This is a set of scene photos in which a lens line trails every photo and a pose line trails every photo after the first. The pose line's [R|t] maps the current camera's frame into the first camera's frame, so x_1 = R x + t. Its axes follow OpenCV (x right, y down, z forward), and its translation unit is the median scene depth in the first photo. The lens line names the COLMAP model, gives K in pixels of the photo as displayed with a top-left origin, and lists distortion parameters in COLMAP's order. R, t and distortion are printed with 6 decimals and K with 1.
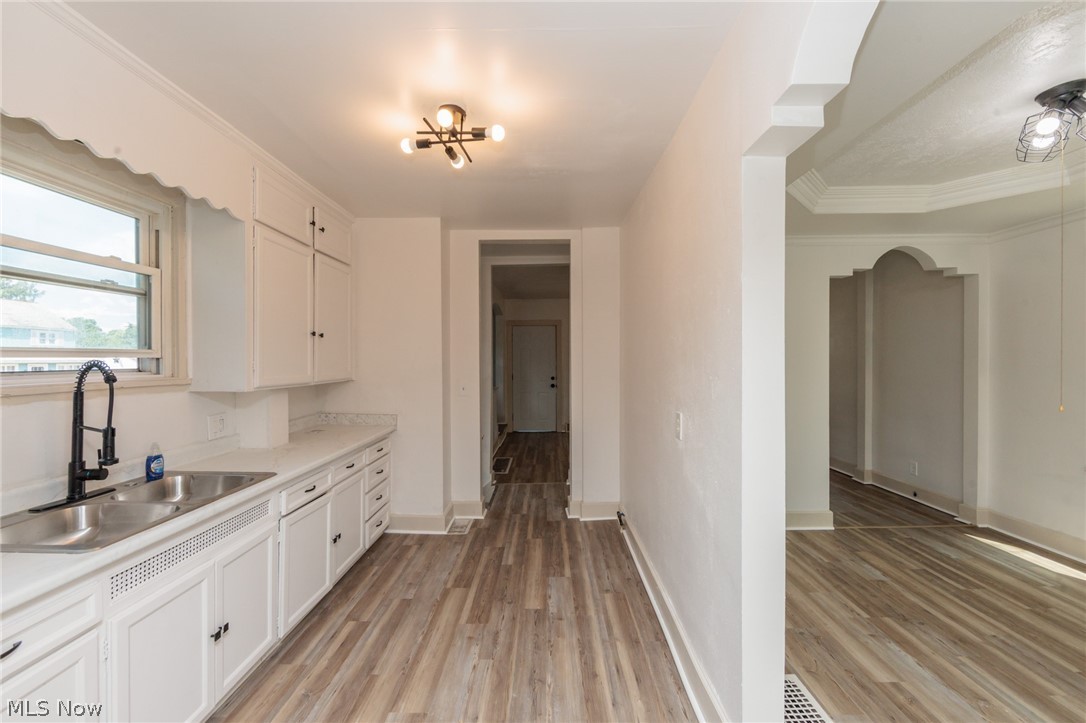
lens RADIAL K [[434.1, 0, 543.0], [0, 434.1, 361.5], [0, 0, 1]] dist [-0.001556, -0.000121]
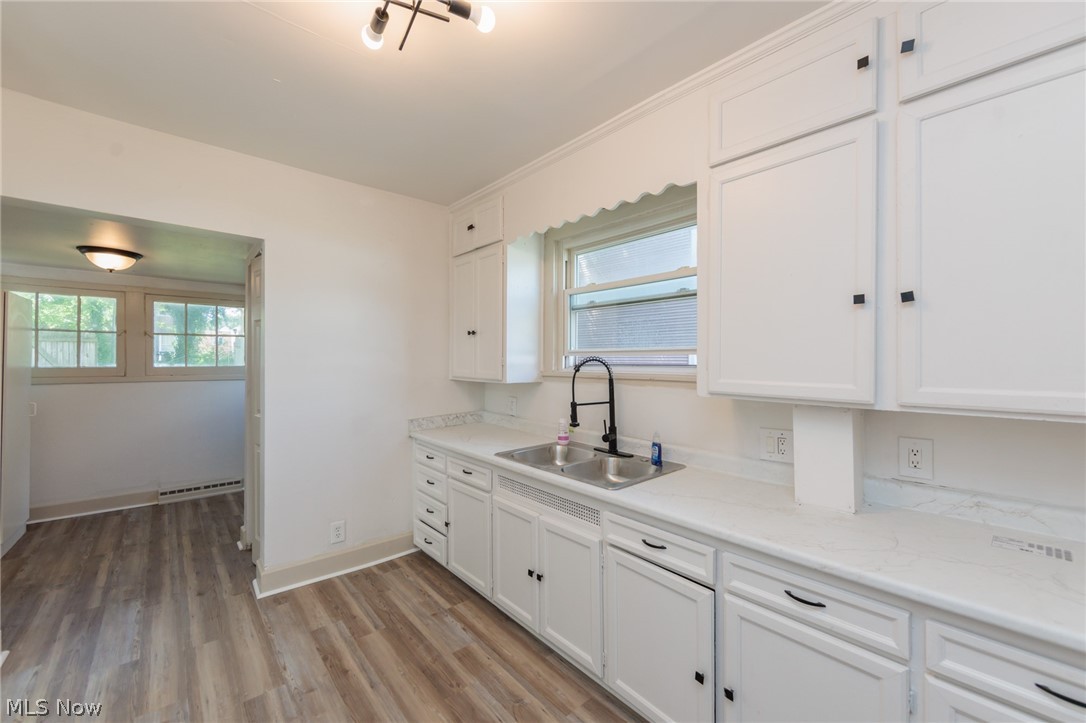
lens RADIAL K [[430.9, 0, 547.1], [0, 430.9, 362.6], [0, 0, 1]] dist [-0.001494, -0.000188]
pose [[-0.747775, 0.000647, -0.663952, 0.039096], [-0.003359, 0.999983, 0.004758, 0.007124], [0.663944, 0.005789, -0.747760, 1.511736]]
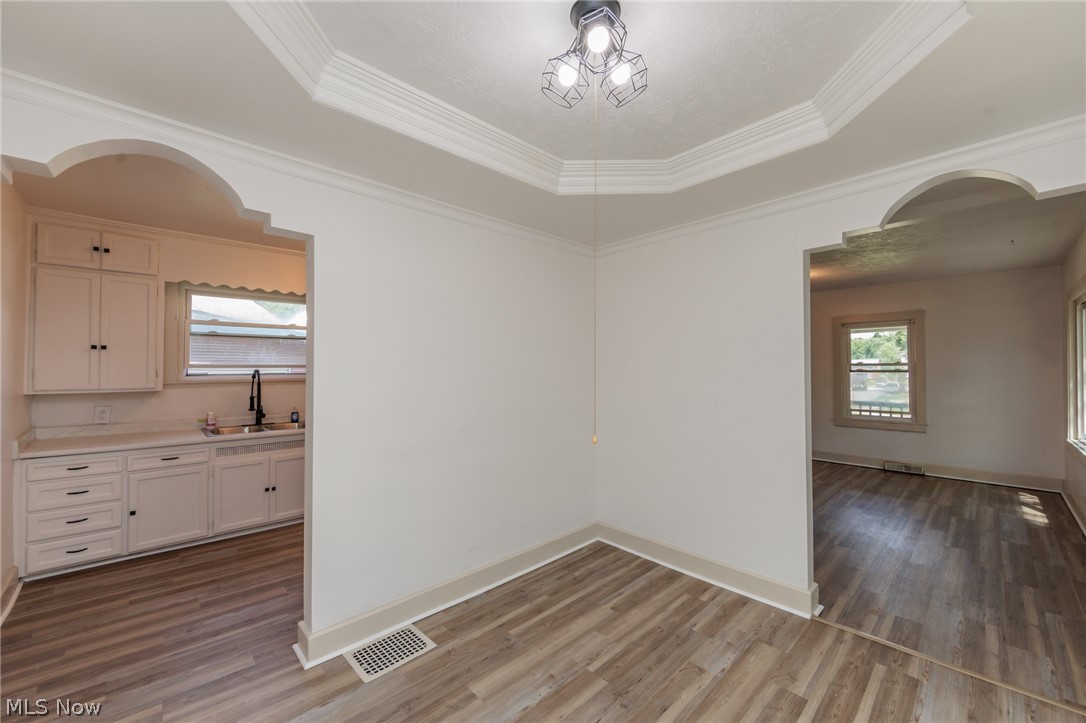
lens RADIAL K [[425.8, 0, 543.0], [0, 425.8, 361.5], [0, 0, 1]] dist [-0.001104, -0.000168]
pose [[0.688085, -0.010123, -0.725559, 1.461303], [-0.001393, 0.999882, -0.015271, -0.012493], [0.725628, 0.011519, 0.687990, 0.383533]]
